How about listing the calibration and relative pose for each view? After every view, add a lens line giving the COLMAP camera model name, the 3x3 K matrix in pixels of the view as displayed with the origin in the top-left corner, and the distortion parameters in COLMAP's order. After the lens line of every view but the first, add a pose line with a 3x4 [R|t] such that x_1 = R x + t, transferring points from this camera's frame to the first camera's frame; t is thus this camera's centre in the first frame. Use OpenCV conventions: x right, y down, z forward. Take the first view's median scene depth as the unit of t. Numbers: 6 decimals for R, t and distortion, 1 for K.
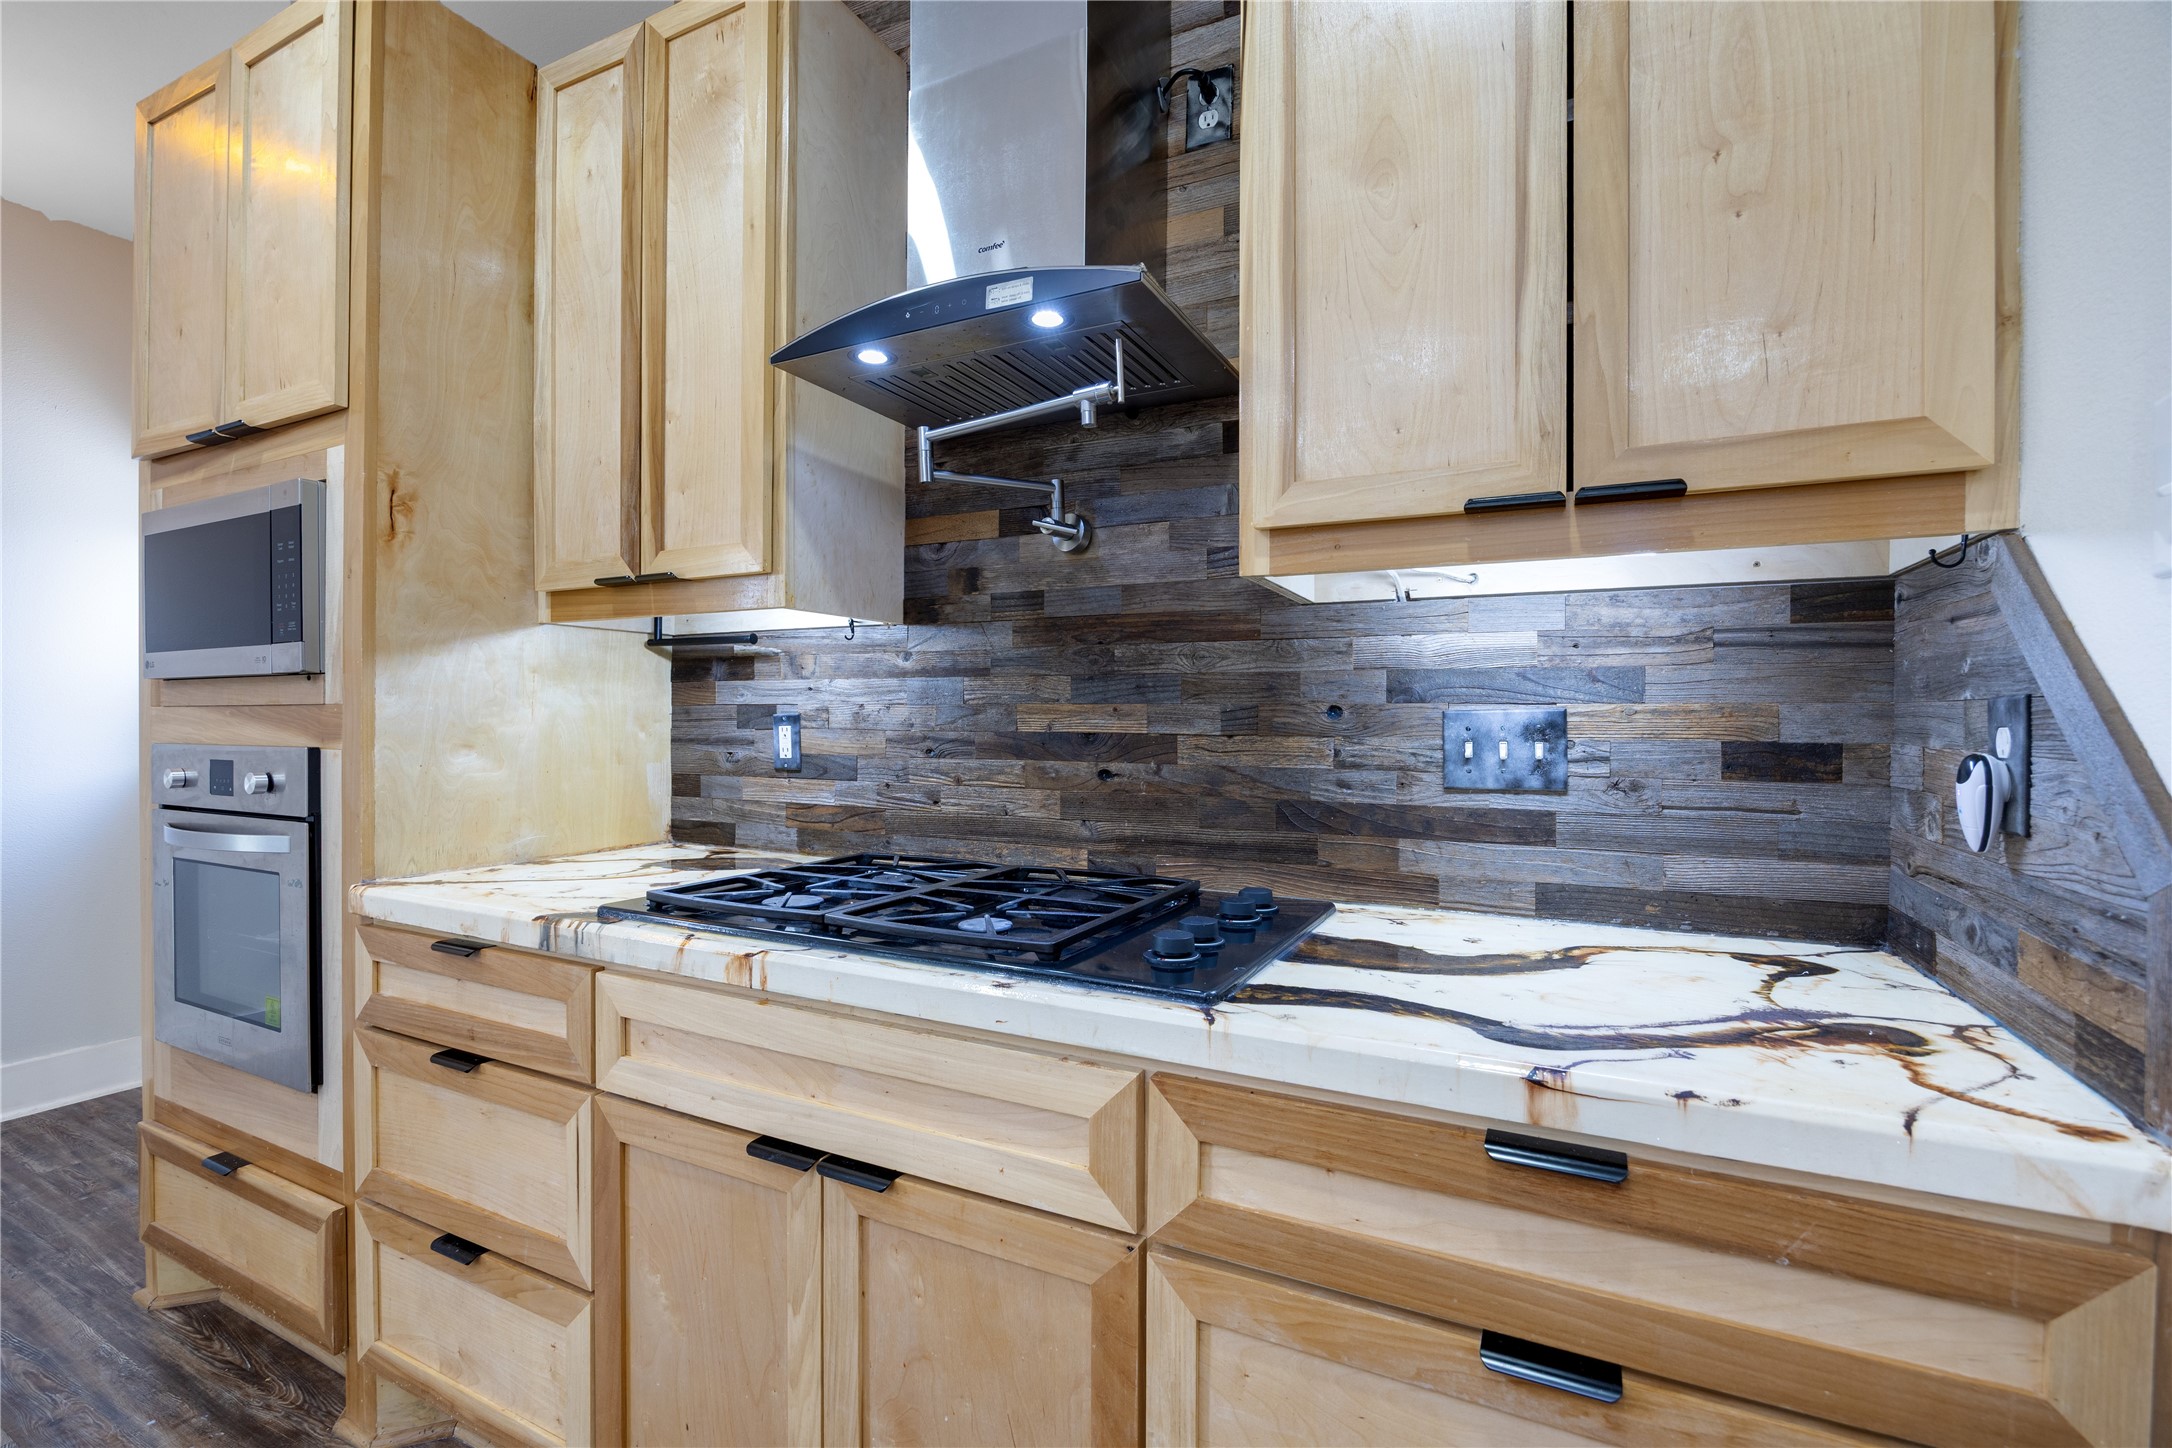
lens RADIAL K [[956.1, 0, 1087.6], [0, 956.1, 725.3], [0, 0, 1]] dist [-0.016280, -0.000721]
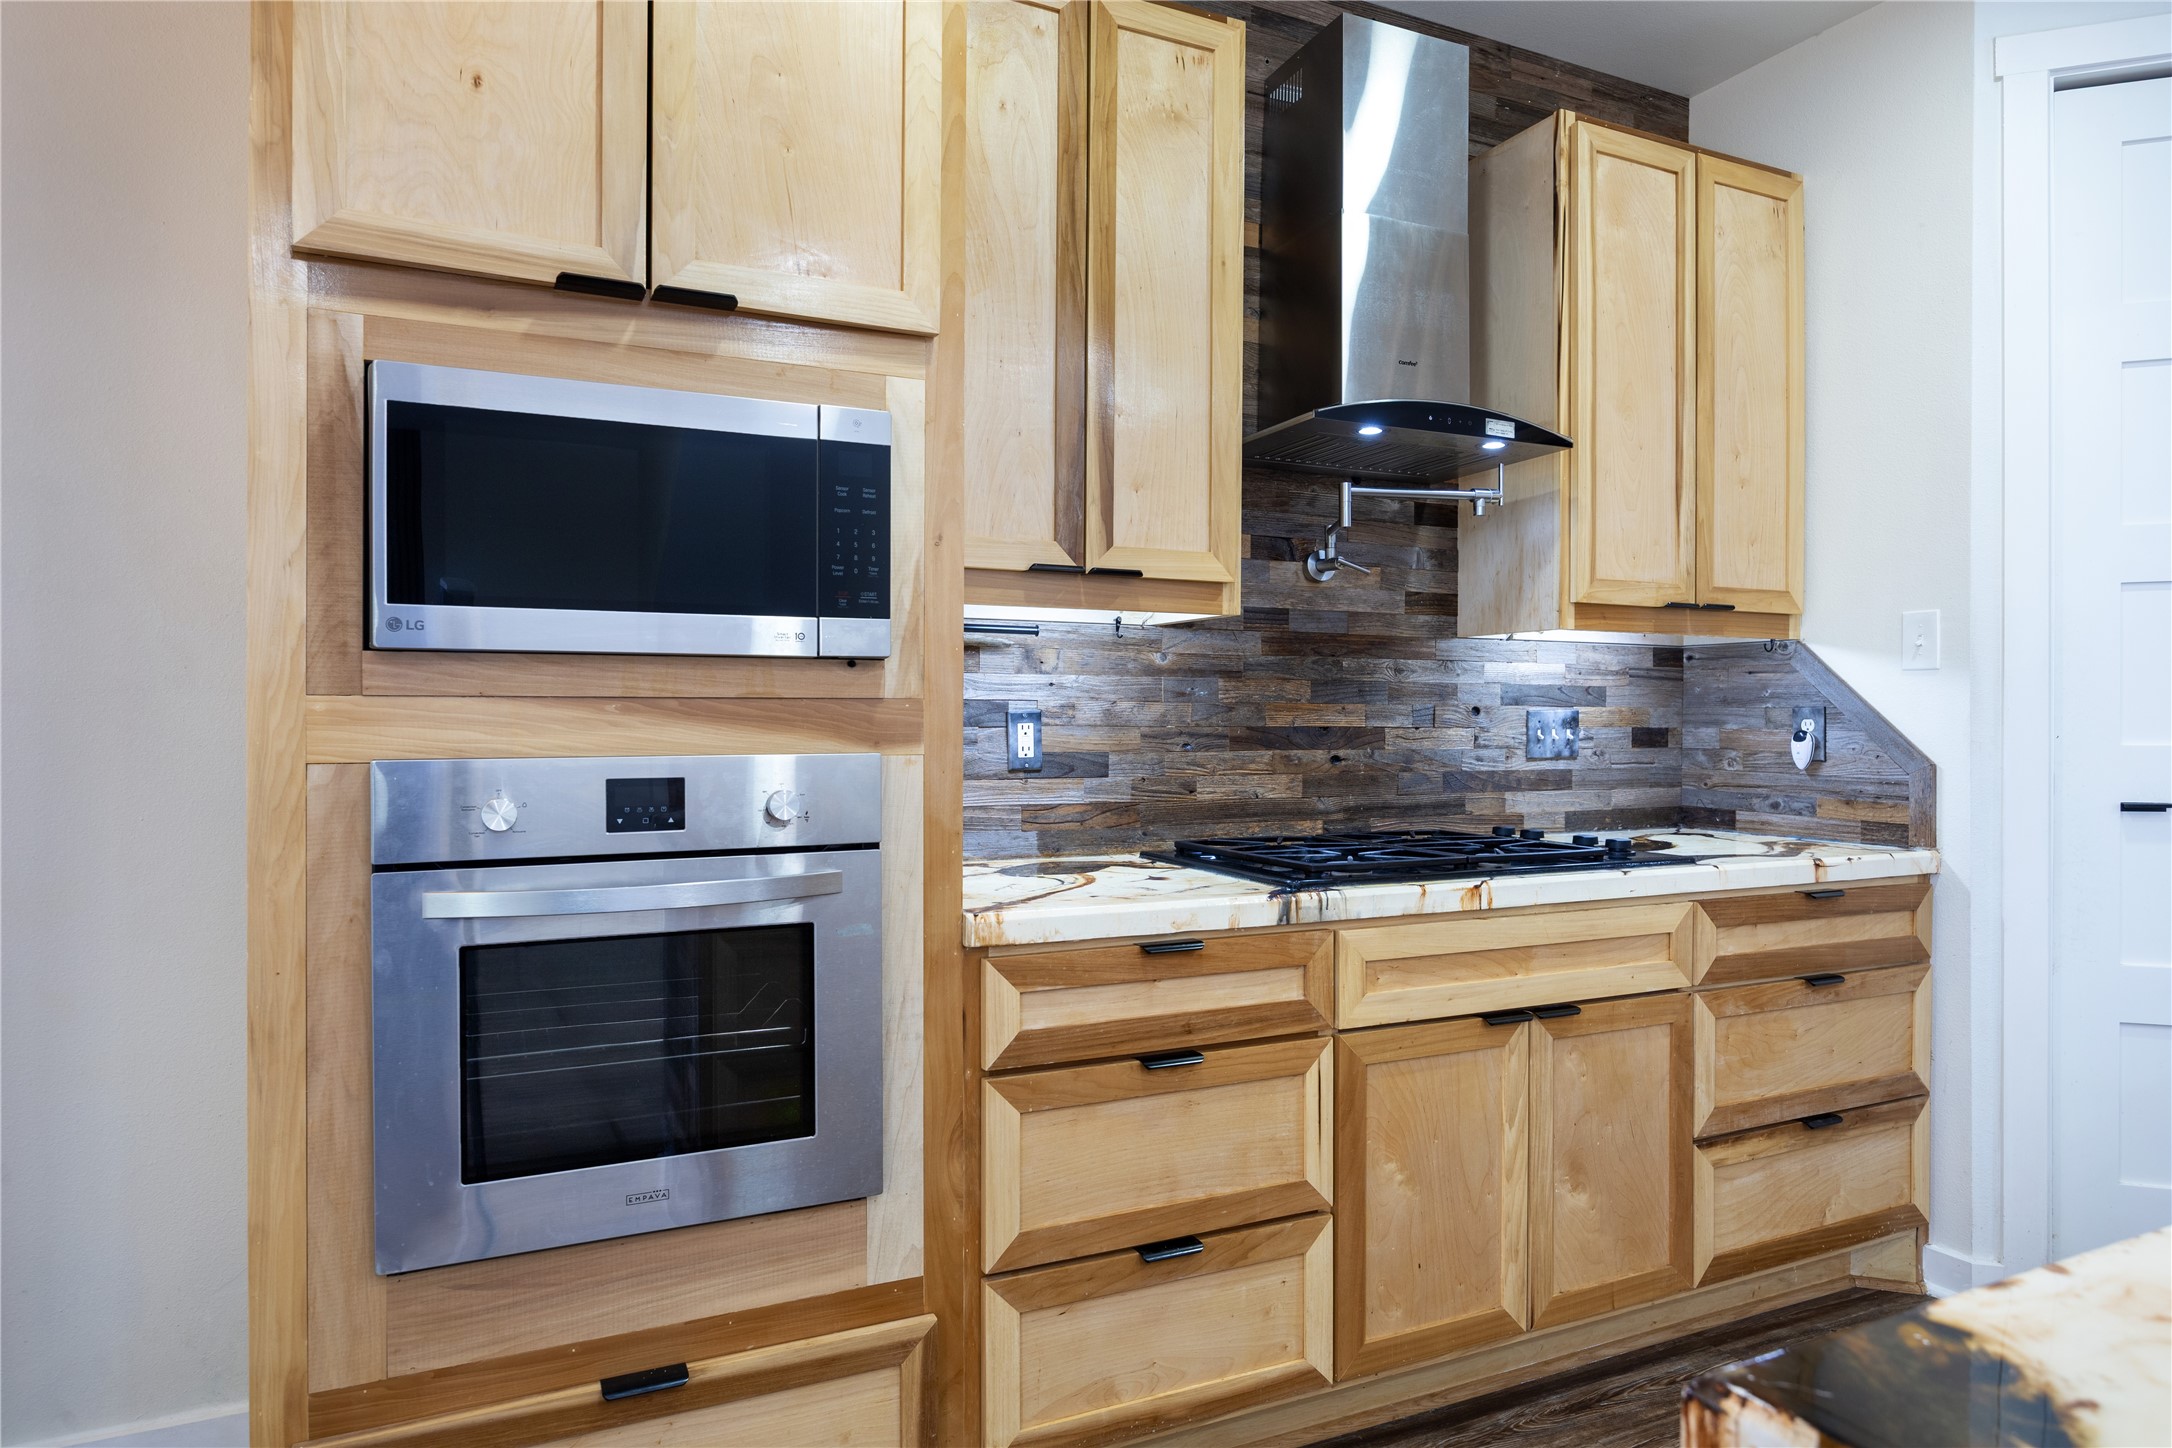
lens RADIAL K [[1311.7, 0, 1086.2], [0, 1311.7, 718.9], [0, 0, 1]] dist [-0.003045, -0.000692]
pose [[0.612776, -0.003721, 0.790248, -1.600060], [0.004030, 0.999991, 0.001584, -0.006509], [-0.790246, 0.002214, 0.612785, 0.199646]]
